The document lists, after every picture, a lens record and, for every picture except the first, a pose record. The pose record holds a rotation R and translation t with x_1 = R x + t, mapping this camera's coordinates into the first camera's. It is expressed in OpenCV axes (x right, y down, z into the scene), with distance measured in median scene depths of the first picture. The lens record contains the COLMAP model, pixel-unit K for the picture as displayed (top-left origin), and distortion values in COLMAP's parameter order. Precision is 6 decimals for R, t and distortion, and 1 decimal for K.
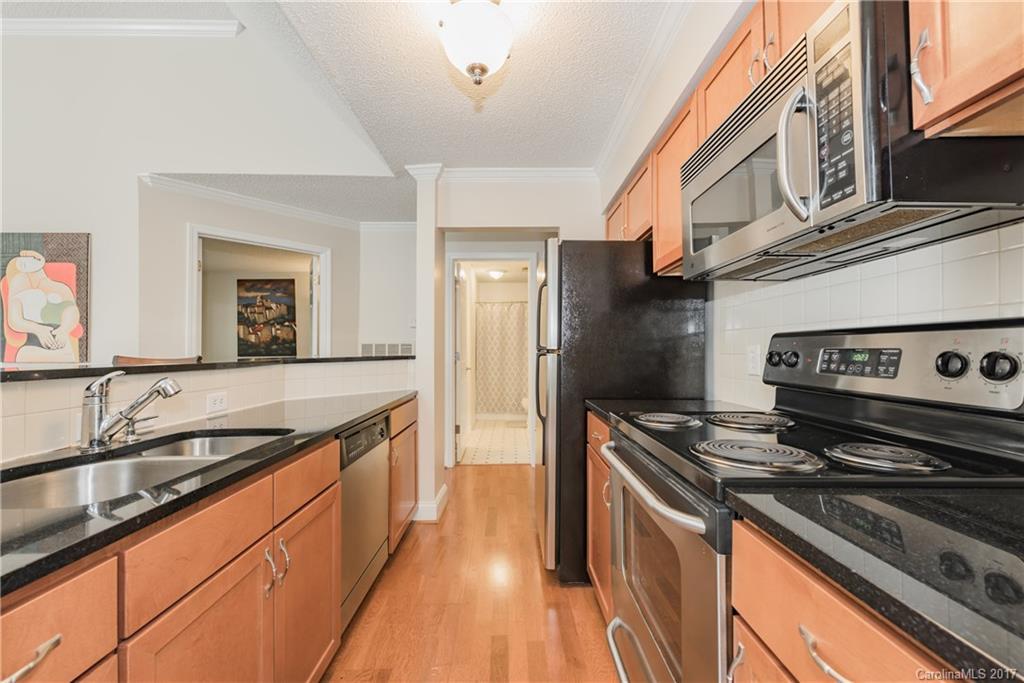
lens RADIAL K [[399.6, 0, 508.9], [0, 399.6, 342.5], [0, 0, 1]] dist [0.010150, -0.000717]
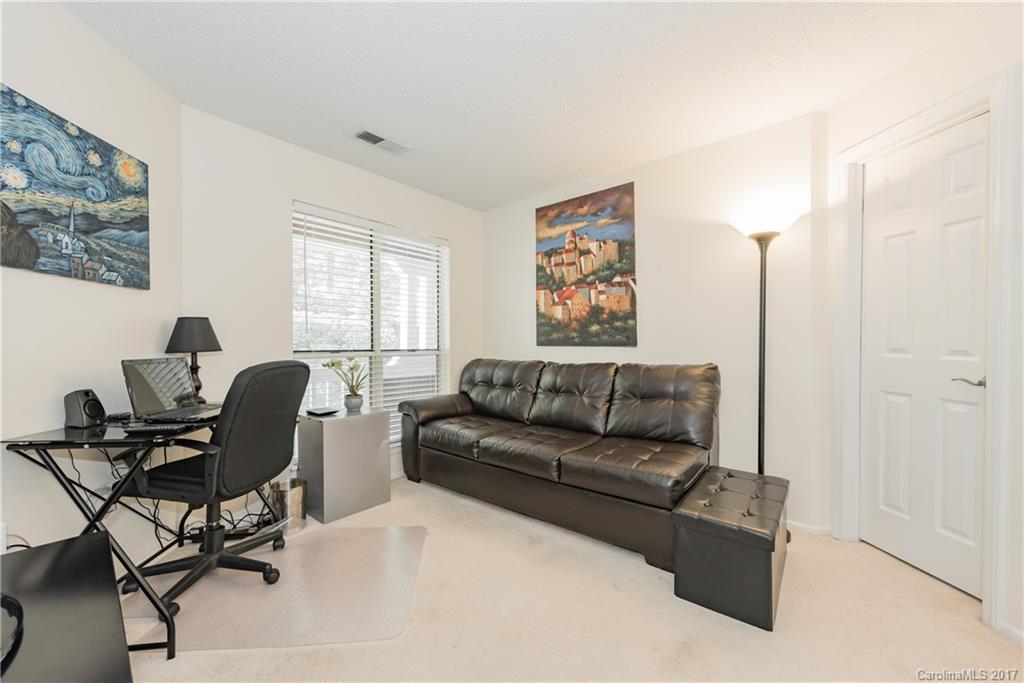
lens RADIAL K [[399.6, 0, 509.2], [0, 399.6, 341.6], [0, 0, 1]] dist [0.010150, -0.000717]
pose [[0.754919, 0.006419, -0.655787, -0.338125], [0.006062, 0.999841, 0.016765, 0.019273], [0.655791, -0.016632, 0.754760, 0.552197]]
